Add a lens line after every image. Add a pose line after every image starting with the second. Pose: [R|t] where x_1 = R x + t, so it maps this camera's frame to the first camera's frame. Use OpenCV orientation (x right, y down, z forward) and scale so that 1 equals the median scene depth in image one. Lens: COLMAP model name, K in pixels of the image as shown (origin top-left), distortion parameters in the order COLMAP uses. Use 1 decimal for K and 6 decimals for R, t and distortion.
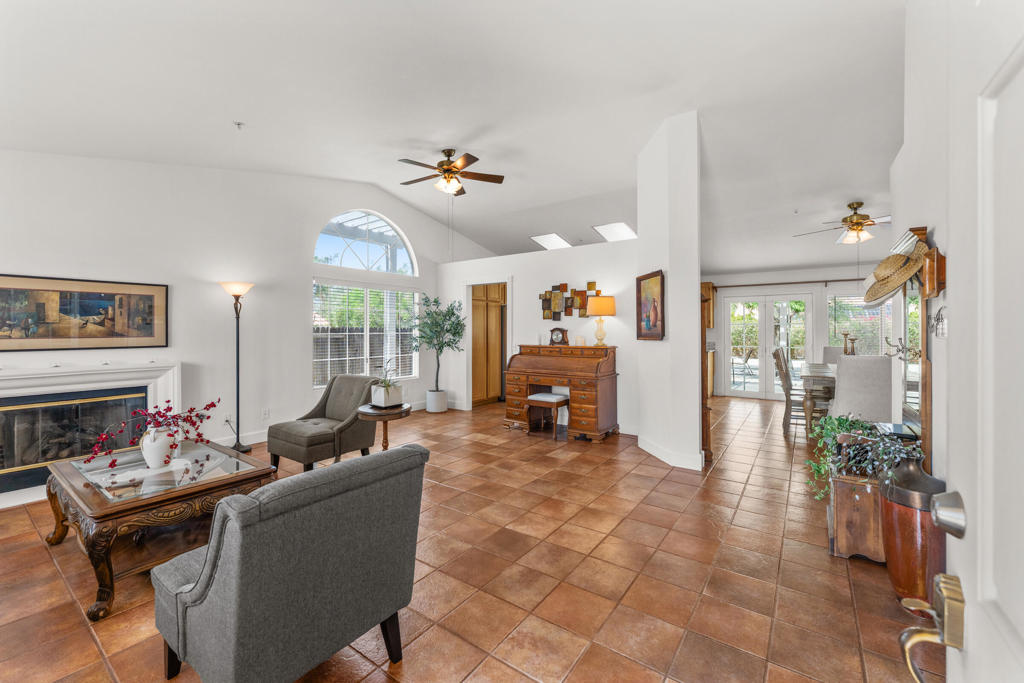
lens RADIAL K [[413.0, 0, 509.8], [0, 413.0, 332.3], [0, 0, 1]] dist [-0.000264, -0.000022]
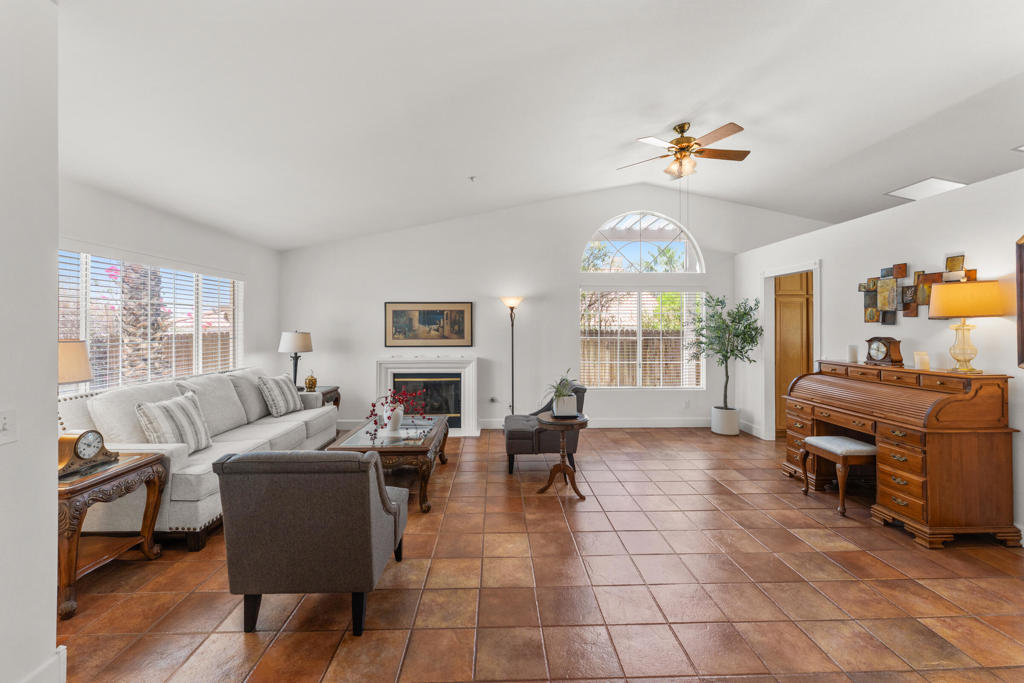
lens RADIAL K [[417.7, 0, 511.6], [0, 417.7, 325.5], [0, 0, 1]] dist [0.000004, -0.000086]
pose [[0.616261, -0.000694, -0.787542, 0.270303], [-0.005570, 0.999971, -0.005240, -0.021523], [0.787523, 0.007616, 0.616239, 0.177538]]
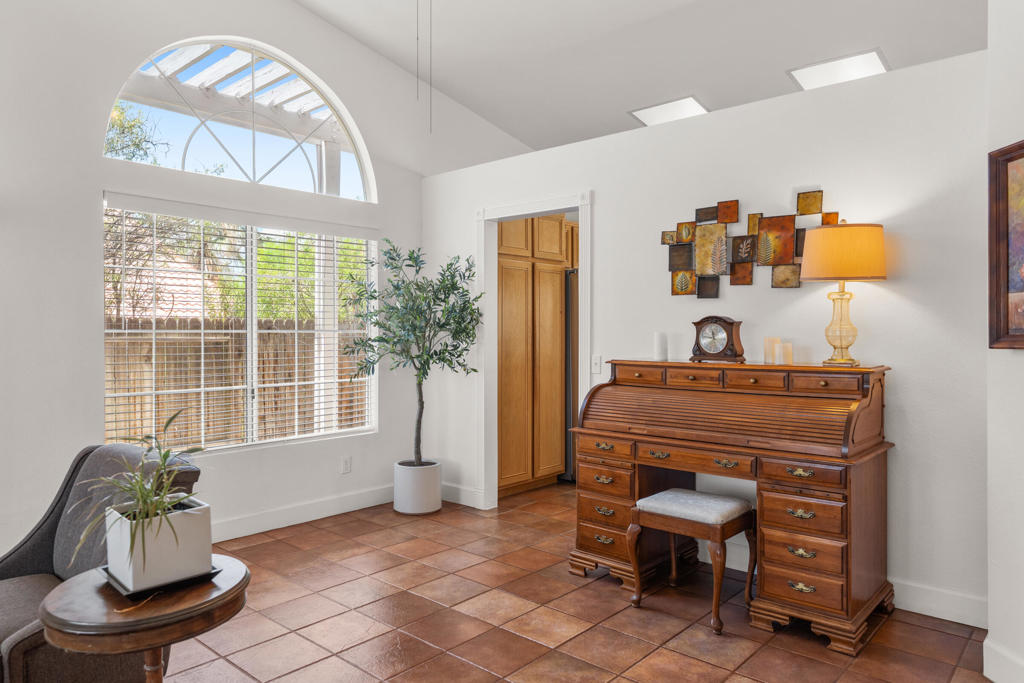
lens RADIAL K [[680.7, 0, 509.3], [0, 680.7, 340.6], [0, 0, 1]] dist [0.002011, 0.000465]
pose [[0.994510, 0.001909, -0.104624, -0.005668], [-0.000914, 0.999954, 0.009554, 0.006065], [0.104637, -0.009406, 0.994466, 0.360914]]
